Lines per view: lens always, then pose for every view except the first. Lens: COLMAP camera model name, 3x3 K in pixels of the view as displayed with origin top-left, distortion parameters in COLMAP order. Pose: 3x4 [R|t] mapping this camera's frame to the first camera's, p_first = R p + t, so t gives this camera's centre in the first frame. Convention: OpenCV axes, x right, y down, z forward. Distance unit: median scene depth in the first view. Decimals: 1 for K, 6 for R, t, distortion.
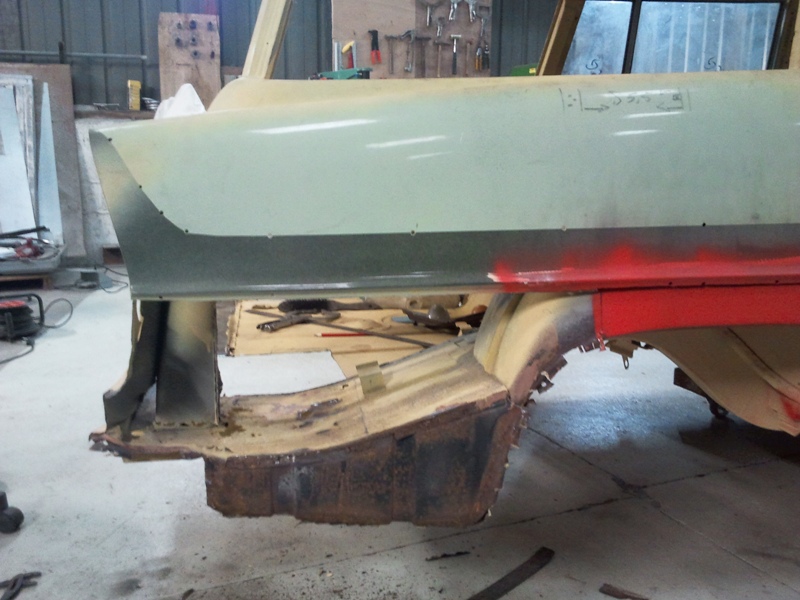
lens RADIAL K [[825.7, 0, 375.6], [0, 825.7, 273.6], [0, 0, 1]] dist [0.022889, 0.000000]
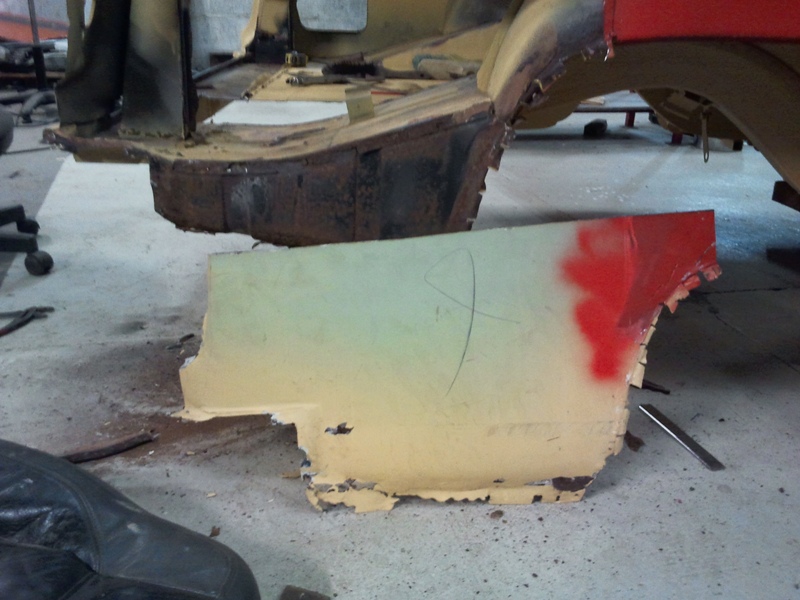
lens RADIAL K [[825.7, 0, 395.7], [0, 825.7, 291.8], [0, 0, 1]] dist [0.022889, 0.000000]
pose [[0.984117, 0.093514, -0.150894, 0.193474], [-0.065496, 0.981302, 0.180986, 0.170802], [0.164998, -0.168228, 0.971841, 0.124691]]
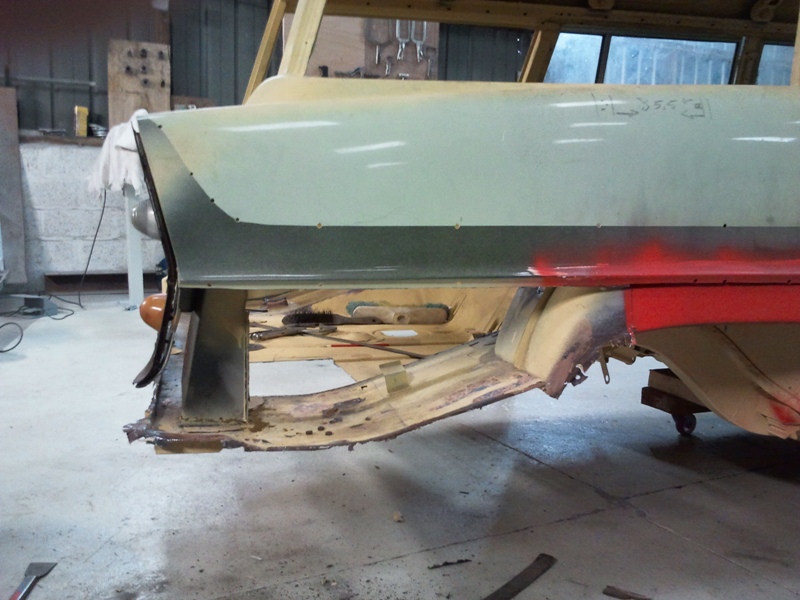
lens RADIAL K [[825.7, 0, 358.5], [0, 825.7, 282.8], [0, 0, 1]] dist [0.022889, 0.000000]
pose [[0.996115, 0.014448, 0.086868, -0.147600], [-0.010423, 0.998859, -0.046607, 0.062523], [-0.087442, 0.045520, 0.995129, -0.006791]]
